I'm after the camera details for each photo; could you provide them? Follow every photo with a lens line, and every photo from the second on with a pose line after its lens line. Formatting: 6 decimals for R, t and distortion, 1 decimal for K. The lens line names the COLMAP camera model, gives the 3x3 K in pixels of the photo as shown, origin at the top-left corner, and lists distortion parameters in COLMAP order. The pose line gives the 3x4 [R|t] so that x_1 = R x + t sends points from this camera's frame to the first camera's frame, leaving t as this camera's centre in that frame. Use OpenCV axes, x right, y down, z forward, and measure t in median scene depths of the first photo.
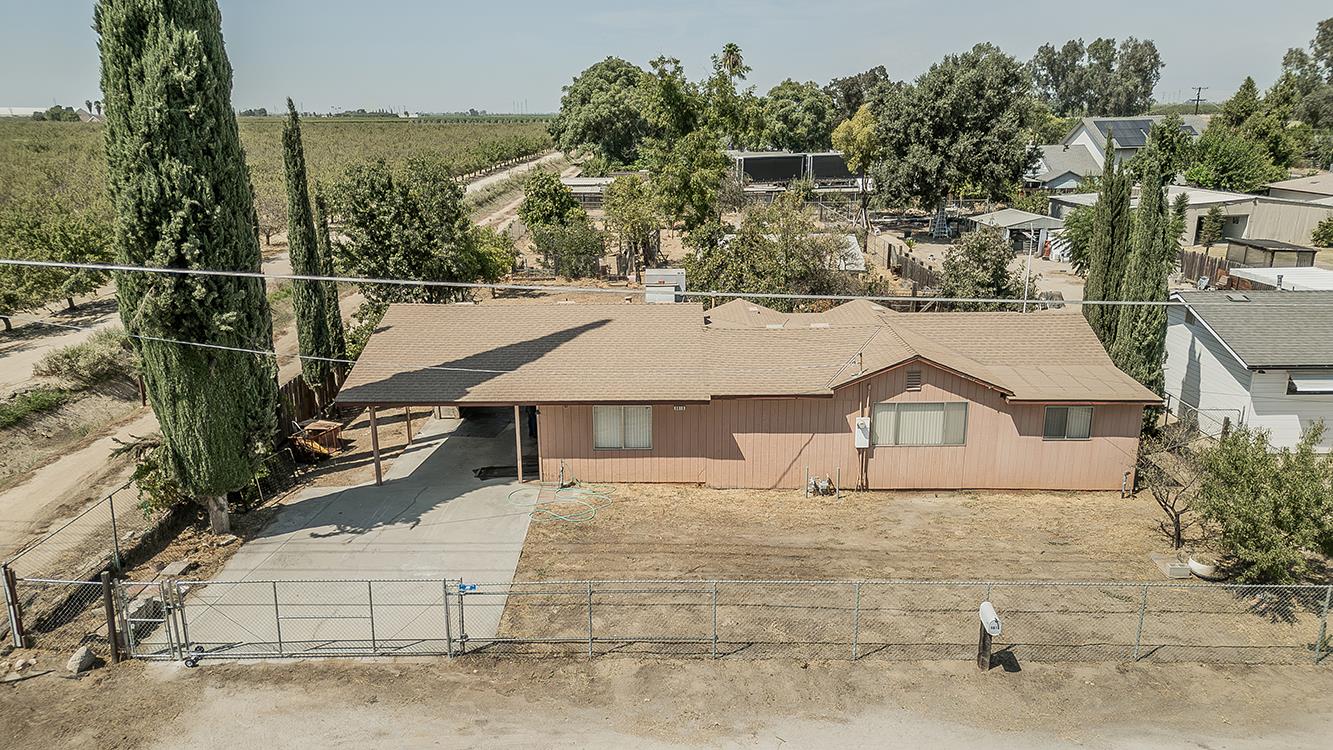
lens RADIAL K [[925.9, 0, 661.0], [0, 925.9, 375.7], [0, 0, 1]] dist [0.064237, -0.036752]
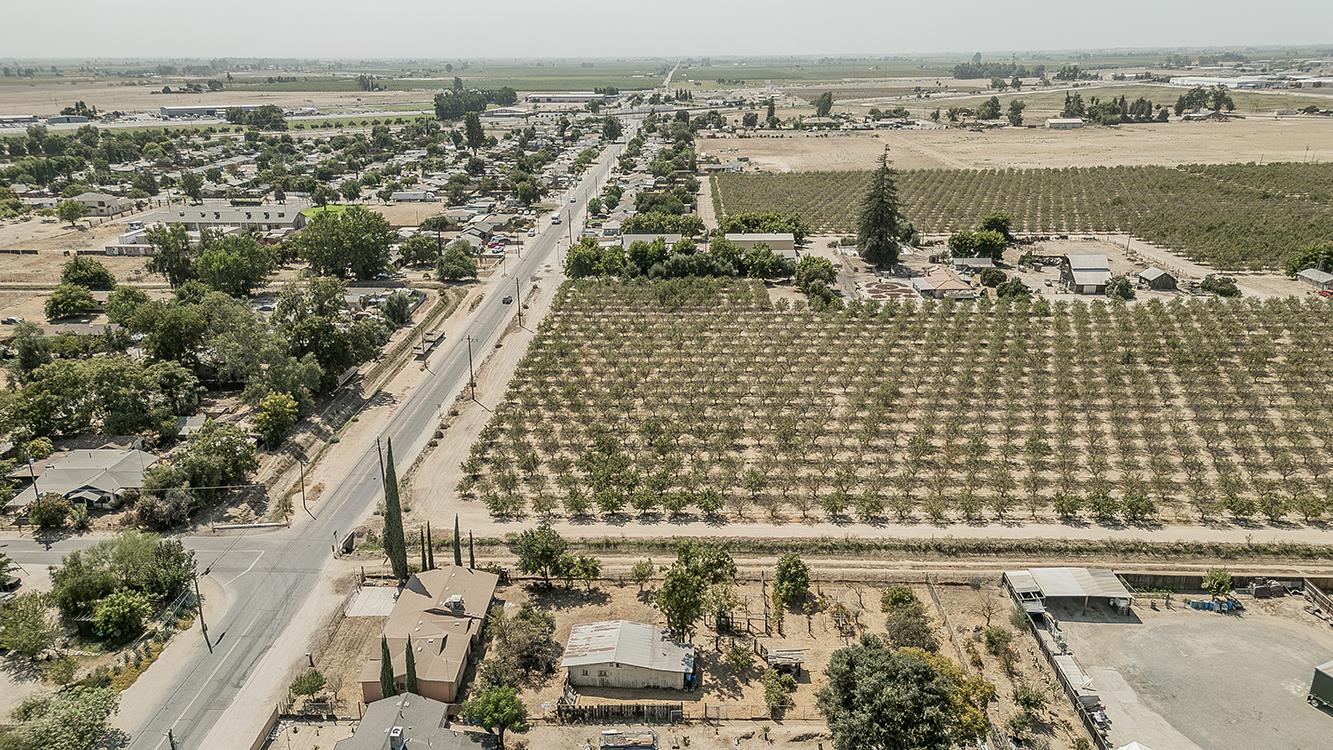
lens RADIAL K [[925.9, 0, 664.8], [0, 925.9, 373.3], [0, 0, 1]] dist [0.064237, -0.036752]
pose [[-0.026443, 0.332869, -0.942602, 3.837630], [-0.264112, 0.907100, 0.327740, -2.852622], [0.964129, 0.257619, 0.063929, 1.650837]]
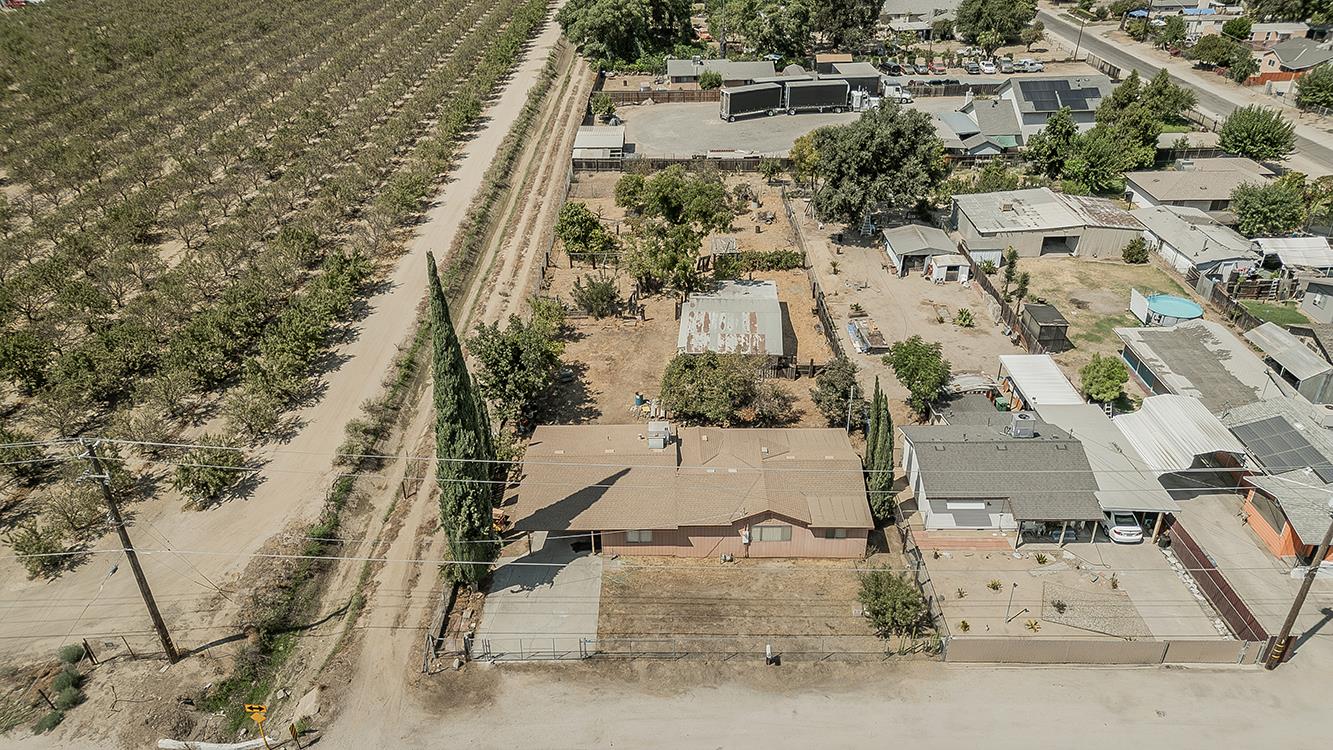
lens RADIAL K [[925.9, 0, 660.8], [0, 925.9, 370.1], [0, 0, 1]] dist [0.064237, -0.036752]
pose [[0.999988, -0.003570, -0.003474, 0.020283], [0.004304, 0.970299, 0.241870, -0.875553], [0.002507, -0.241882, 0.970302, -1.085555]]
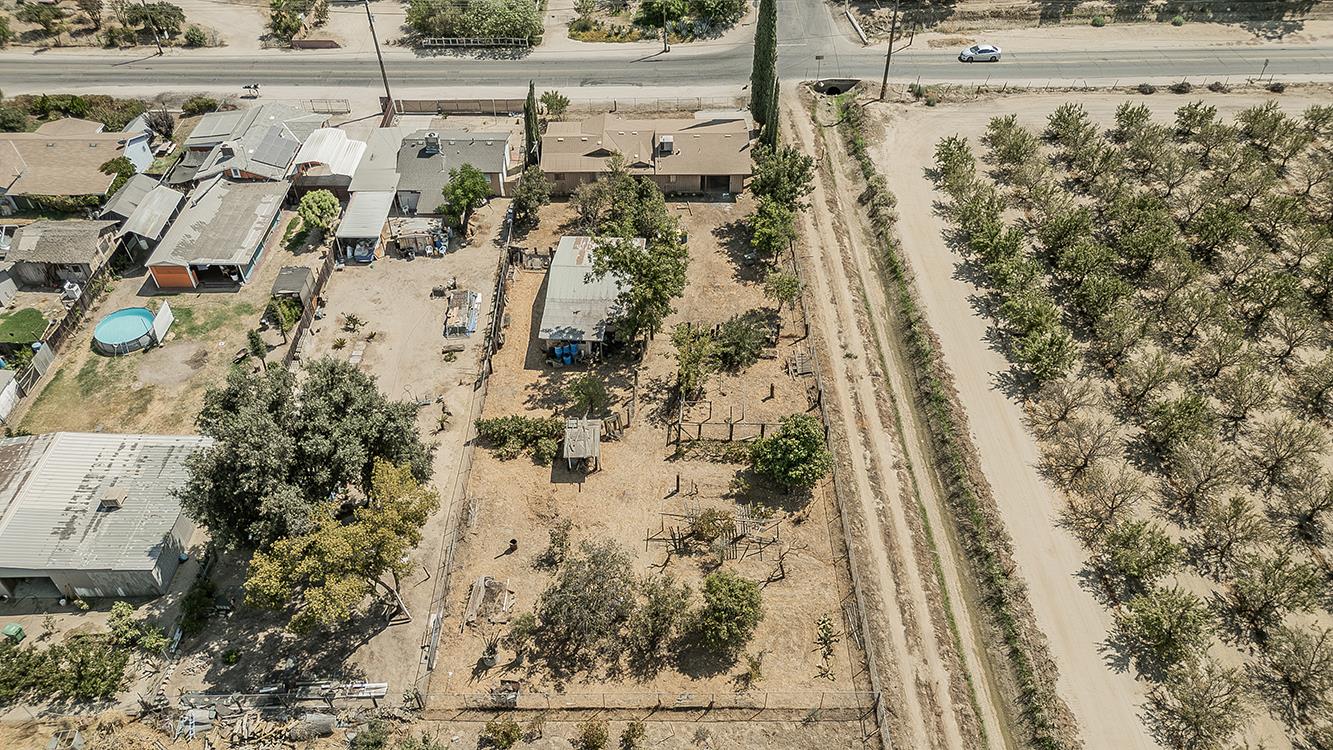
lens RADIAL K [[925.9, 0, 659.1], [0, 925.9, 382.2], [0, 0, 1]] dist [0.064237, -0.036752]
pose [[-0.999901, 0.011953, 0.007461, 0.017240], [0.012543, 0.513821, 0.857806, -2.887650], [0.006420, 0.857814, -0.513920, 4.051606]]
